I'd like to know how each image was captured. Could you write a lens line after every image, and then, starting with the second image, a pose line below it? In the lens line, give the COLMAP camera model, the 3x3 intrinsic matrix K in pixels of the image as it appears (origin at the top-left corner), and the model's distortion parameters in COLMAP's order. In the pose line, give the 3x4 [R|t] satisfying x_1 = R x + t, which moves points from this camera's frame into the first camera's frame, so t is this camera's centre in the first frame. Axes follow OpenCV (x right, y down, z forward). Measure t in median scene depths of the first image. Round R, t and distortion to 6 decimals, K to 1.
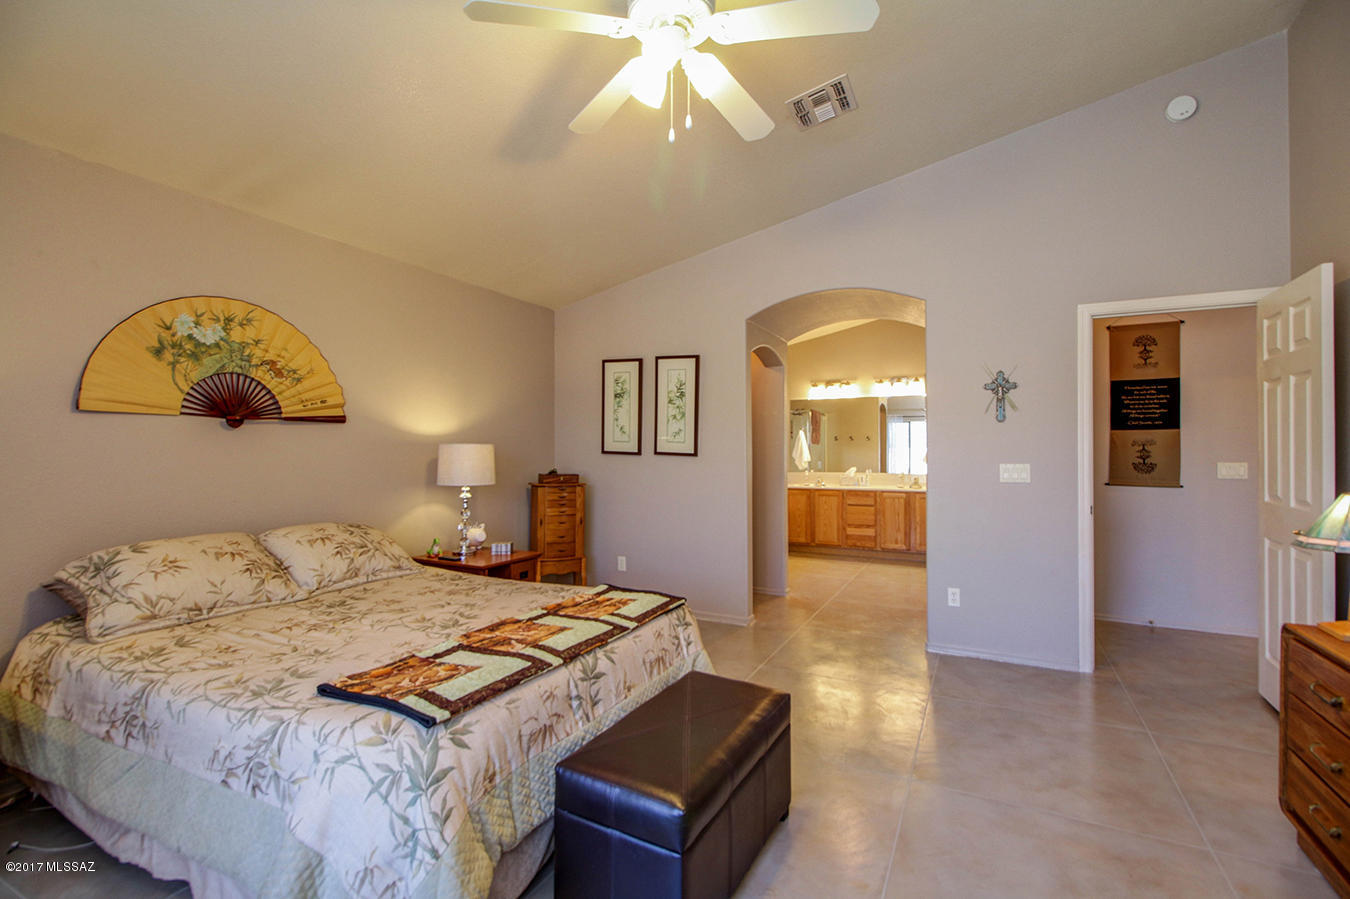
lens RADIAL K [[618.2, 0, 673.0], [0, 618.2, 449.5], [0, 0, 1]] dist [0.002471, 0.000103]
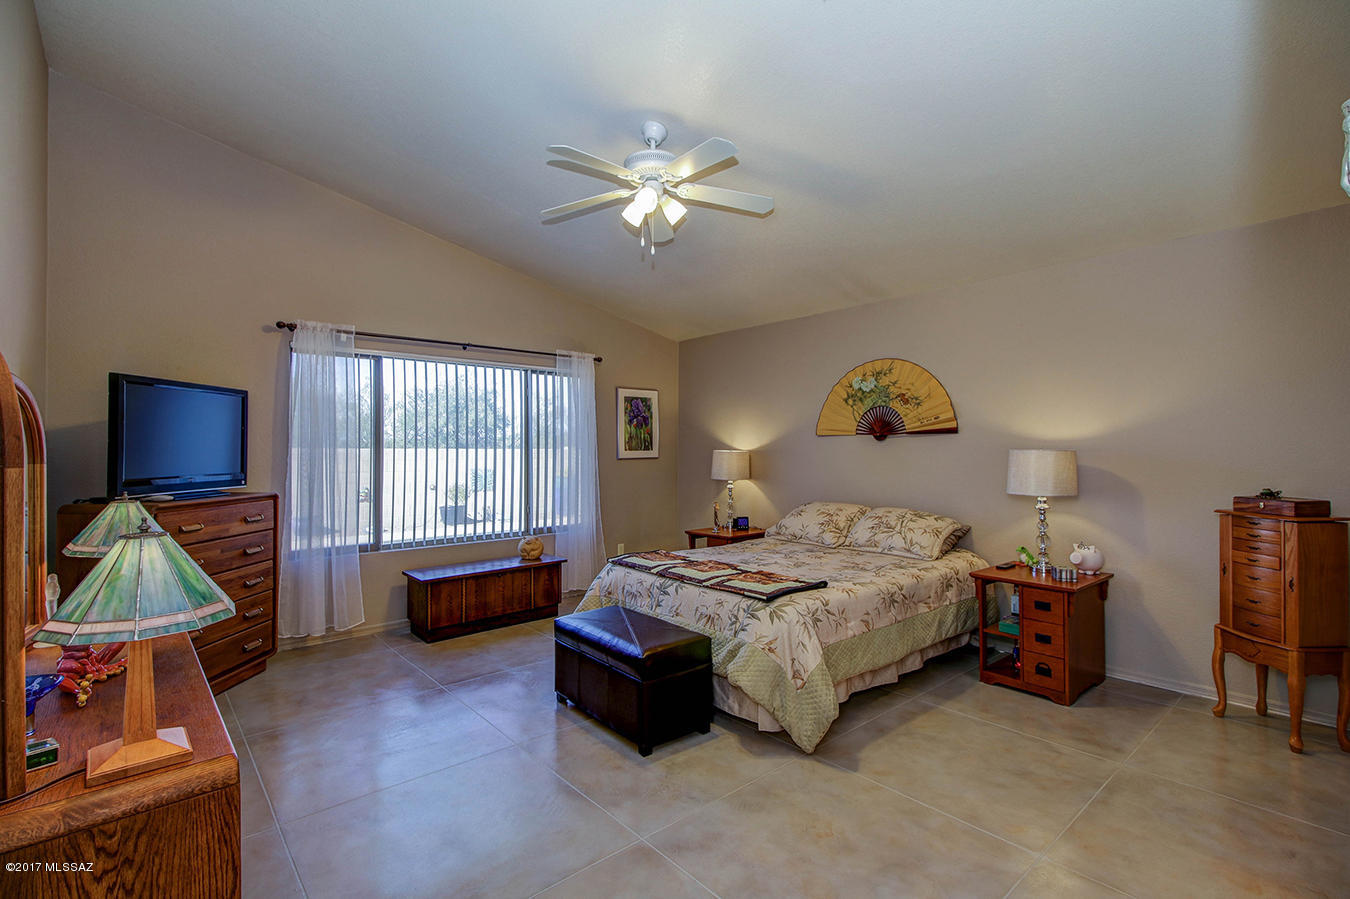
lens RADIAL K [[618.2, 0, 673.1], [0, 618.2, 445.5], [0, 0, 1]] dist [0.002471, 0.000103]
pose [[-0.362657, -0.003606, -0.931916, 0.950973], [0.002552, 0.999985, -0.004863, -0.016823], [0.931919, -0.004142, -0.362642, 1.077842]]
